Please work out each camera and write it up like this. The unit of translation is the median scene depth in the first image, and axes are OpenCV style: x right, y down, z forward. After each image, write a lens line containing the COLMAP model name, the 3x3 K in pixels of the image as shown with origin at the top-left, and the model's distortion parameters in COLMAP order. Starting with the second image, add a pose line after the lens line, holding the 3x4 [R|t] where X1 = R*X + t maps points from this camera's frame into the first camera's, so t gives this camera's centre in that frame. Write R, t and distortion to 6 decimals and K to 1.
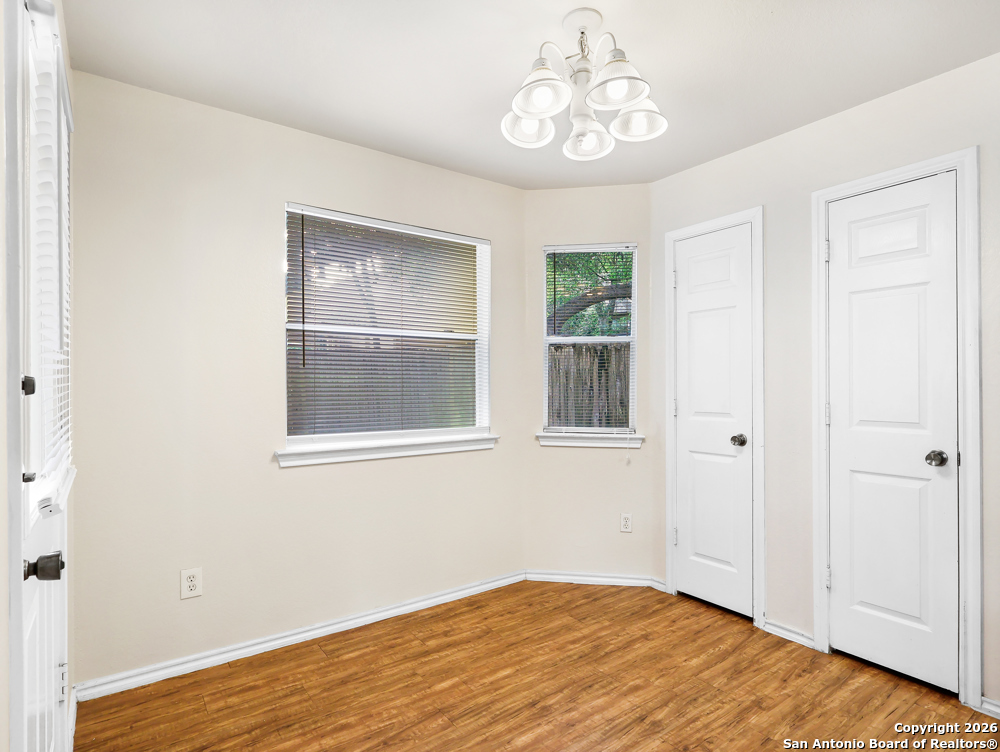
lens RADIAL K [[529.6, 0, 500.0], [0, 529.6, 391.3], [0, 0, 1]] dist [0.001766, 0.001488]
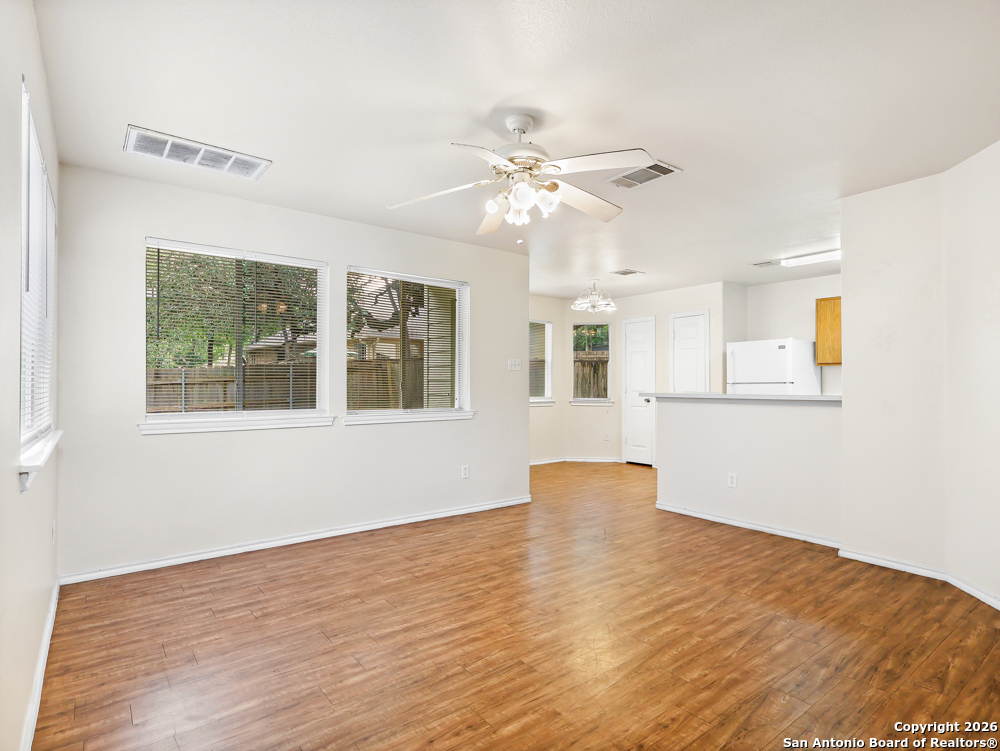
lens RADIAL K [[529.6, 0, 501.8], [0, 529.6, 380.0], [0, 0, 1]] dist [0.001766, 0.001488]
pose [[0.999320, 0.002690, 0.036781, -0.416062], [-0.002067, 0.999854, -0.016963, 0.033579], [-0.036822, 0.016875, 0.999179, -1.774135]]
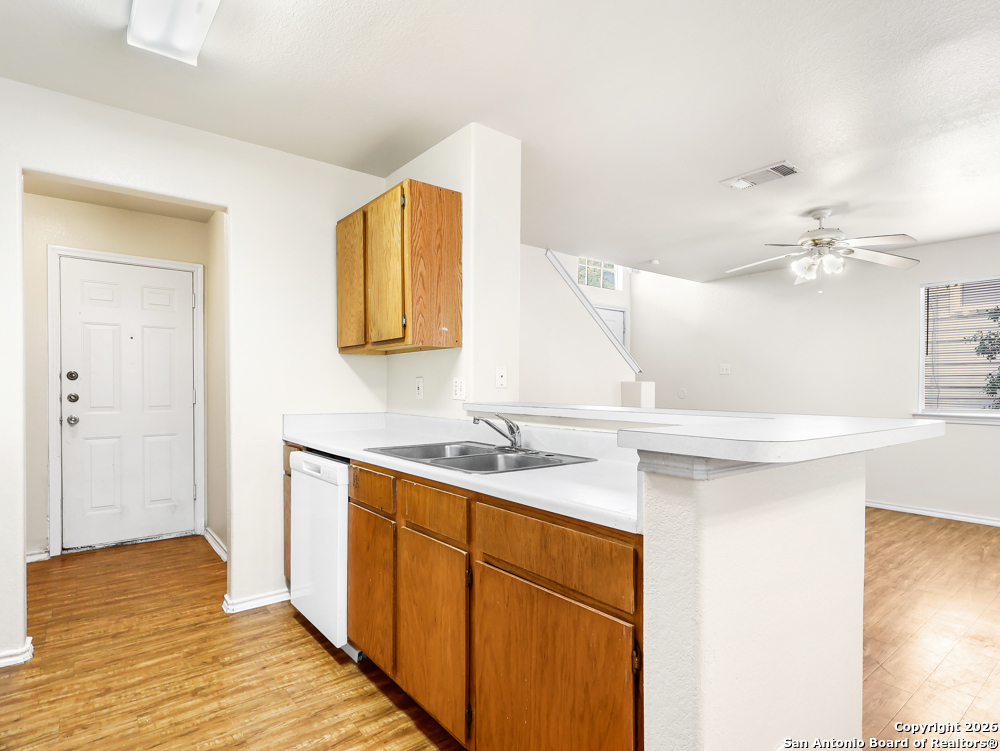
lens RADIAL K [[529.6, 0, 502.7], [0, 529.6, 389.8], [0, 0, 1]] dist [0.001766, 0.001488]
pose [[-0.999358, 0.001918, -0.035788, 0.575119], [0.001402, 0.999895, 0.014421, 0.015480], [0.035812, 0.014361, -0.999255, 0.601622]]
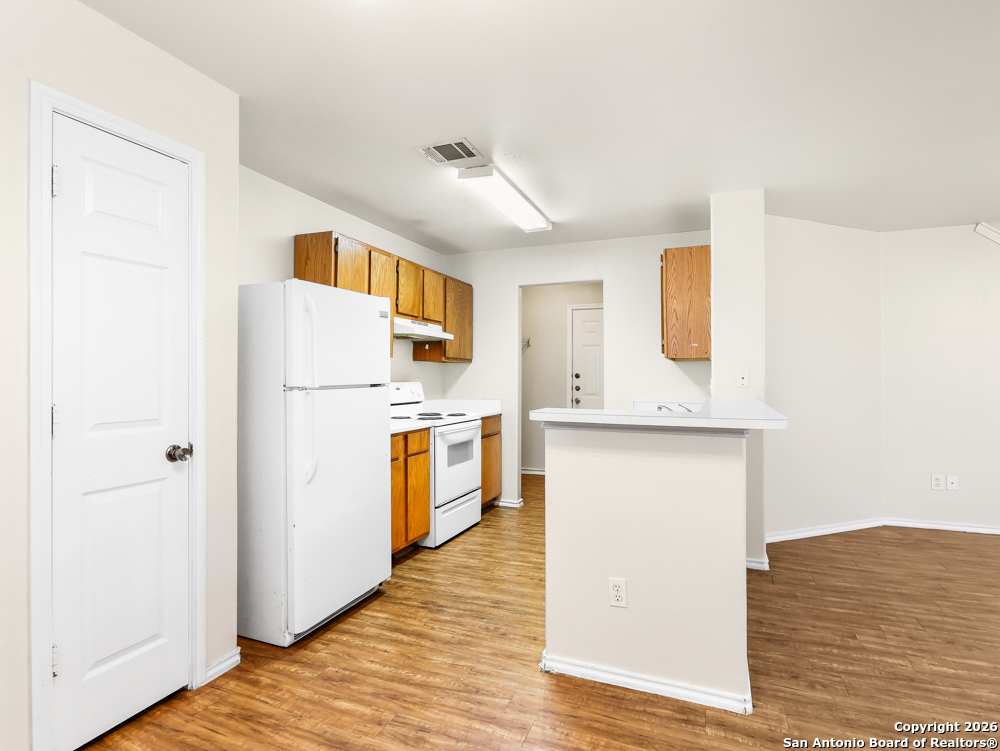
lens RADIAL K [[529.6, 0, 502.7], [0, 529.6, 368.5], [0, 0, 1]] dist [0.001766, 0.001488]
pose [[-0.532955, 0.014849, 0.846013, -0.235460], [0.008134, 0.999890, -0.012426, -0.008637], [-0.846104, 0.000259, -0.533017, 0.773333]]
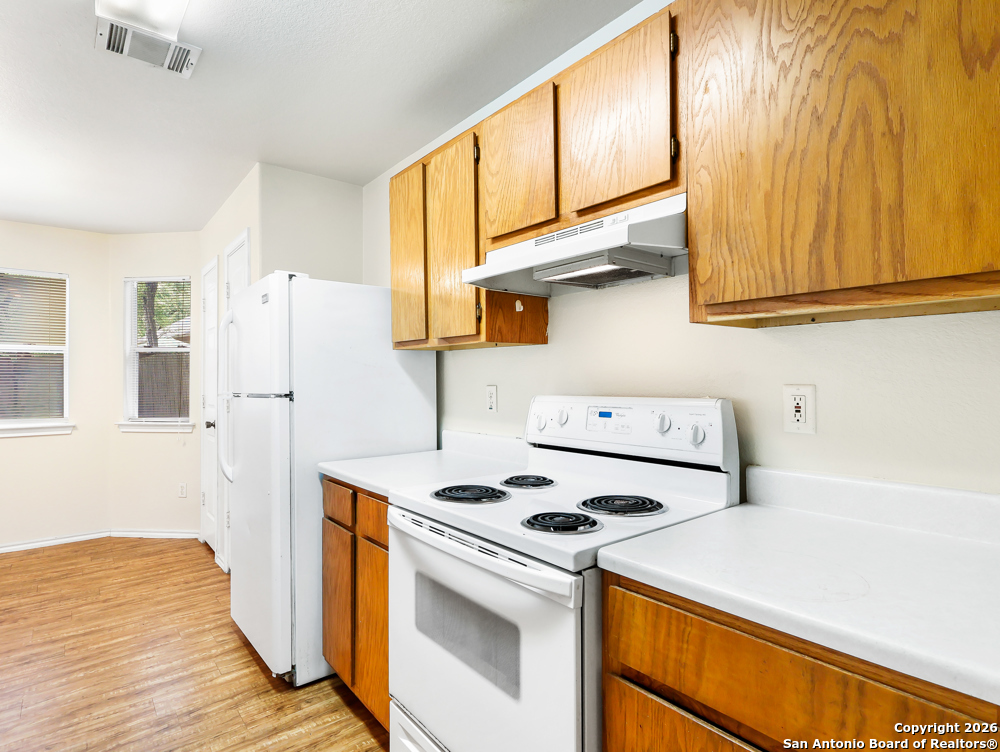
lens RADIAL K [[529.6, 0, 490.3], [0, 529.6, 376.8], [0, 0, 1]] dist [0.001766, 0.001488]
pose [[0.998918, -0.006017, 0.046110, 1.116853], [0.006815, 0.999829, -0.017170, -0.003592], [-0.045999, 0.017466, 0.998789, -0.410501]]
